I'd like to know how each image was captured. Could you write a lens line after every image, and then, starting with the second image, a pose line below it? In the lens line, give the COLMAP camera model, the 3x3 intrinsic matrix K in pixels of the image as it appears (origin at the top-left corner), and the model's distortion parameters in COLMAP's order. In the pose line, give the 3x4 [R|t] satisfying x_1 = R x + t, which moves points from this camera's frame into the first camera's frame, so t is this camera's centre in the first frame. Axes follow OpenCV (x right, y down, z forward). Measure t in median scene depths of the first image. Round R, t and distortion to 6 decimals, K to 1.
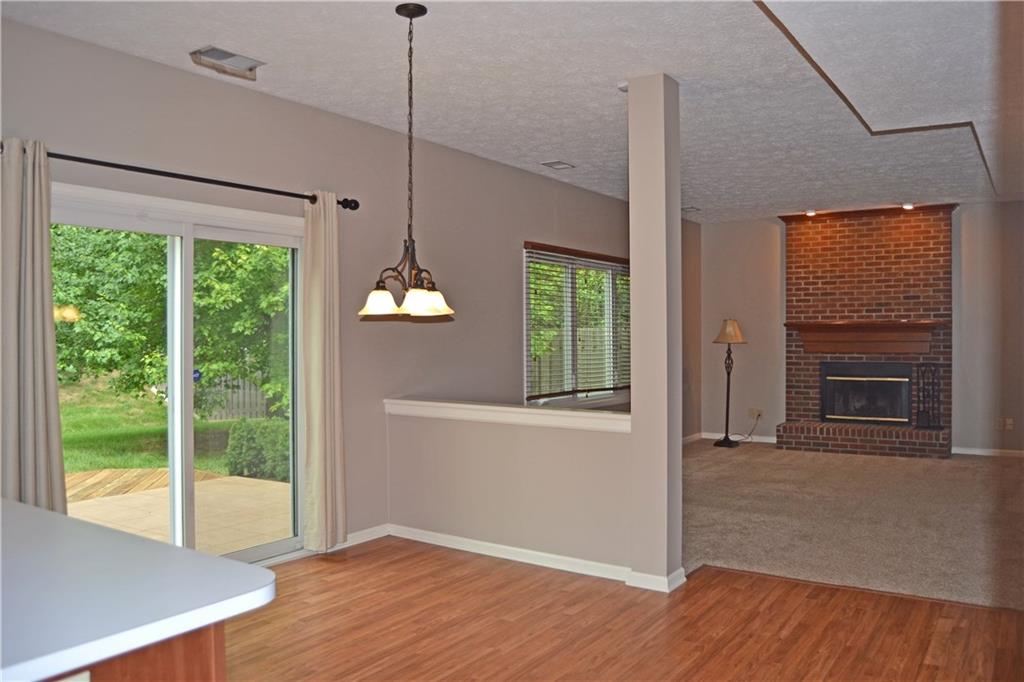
lens RADIAL K [[814.7, 0, 512.0], [0, 814.7, 341.0], [0, 0, 1]] dist [-0.096301, 0.038664]
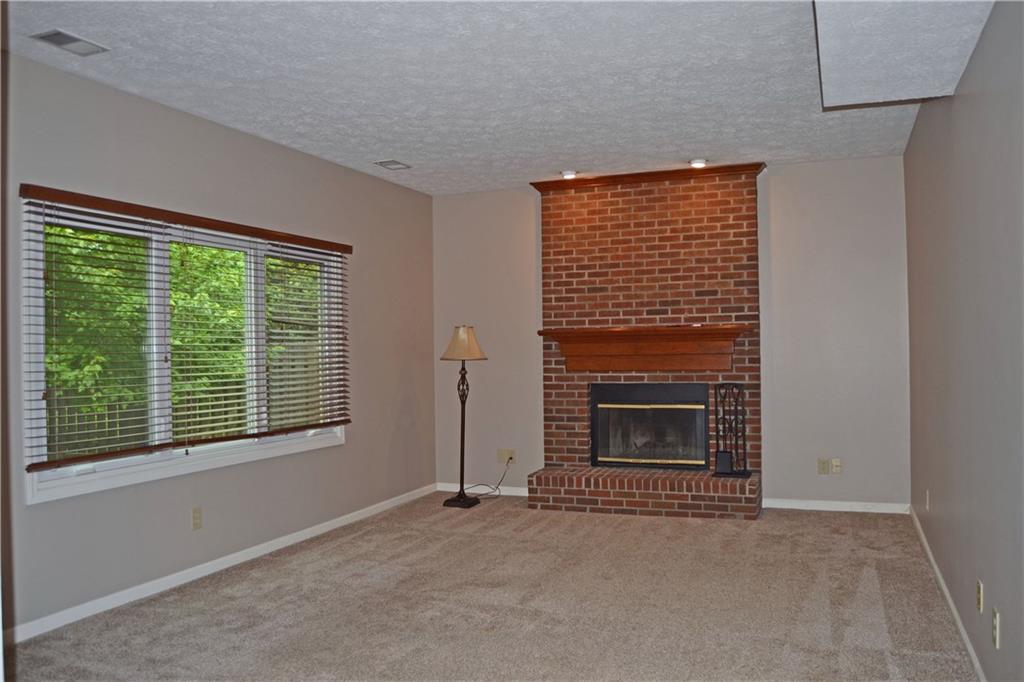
lens RADIAL K [[814.7, 0, 512.0], [0, 814.7, 341.0], [0, 0, 1]] dist [-0.096301, 0.038664]
pose [[0.979571, -0.010396, 0.200828, 0.176548], [0.013654, 0.999797, -0.014844, -0.002573], [-0.200633, 0.017283, 0.979514, 0.308968]]
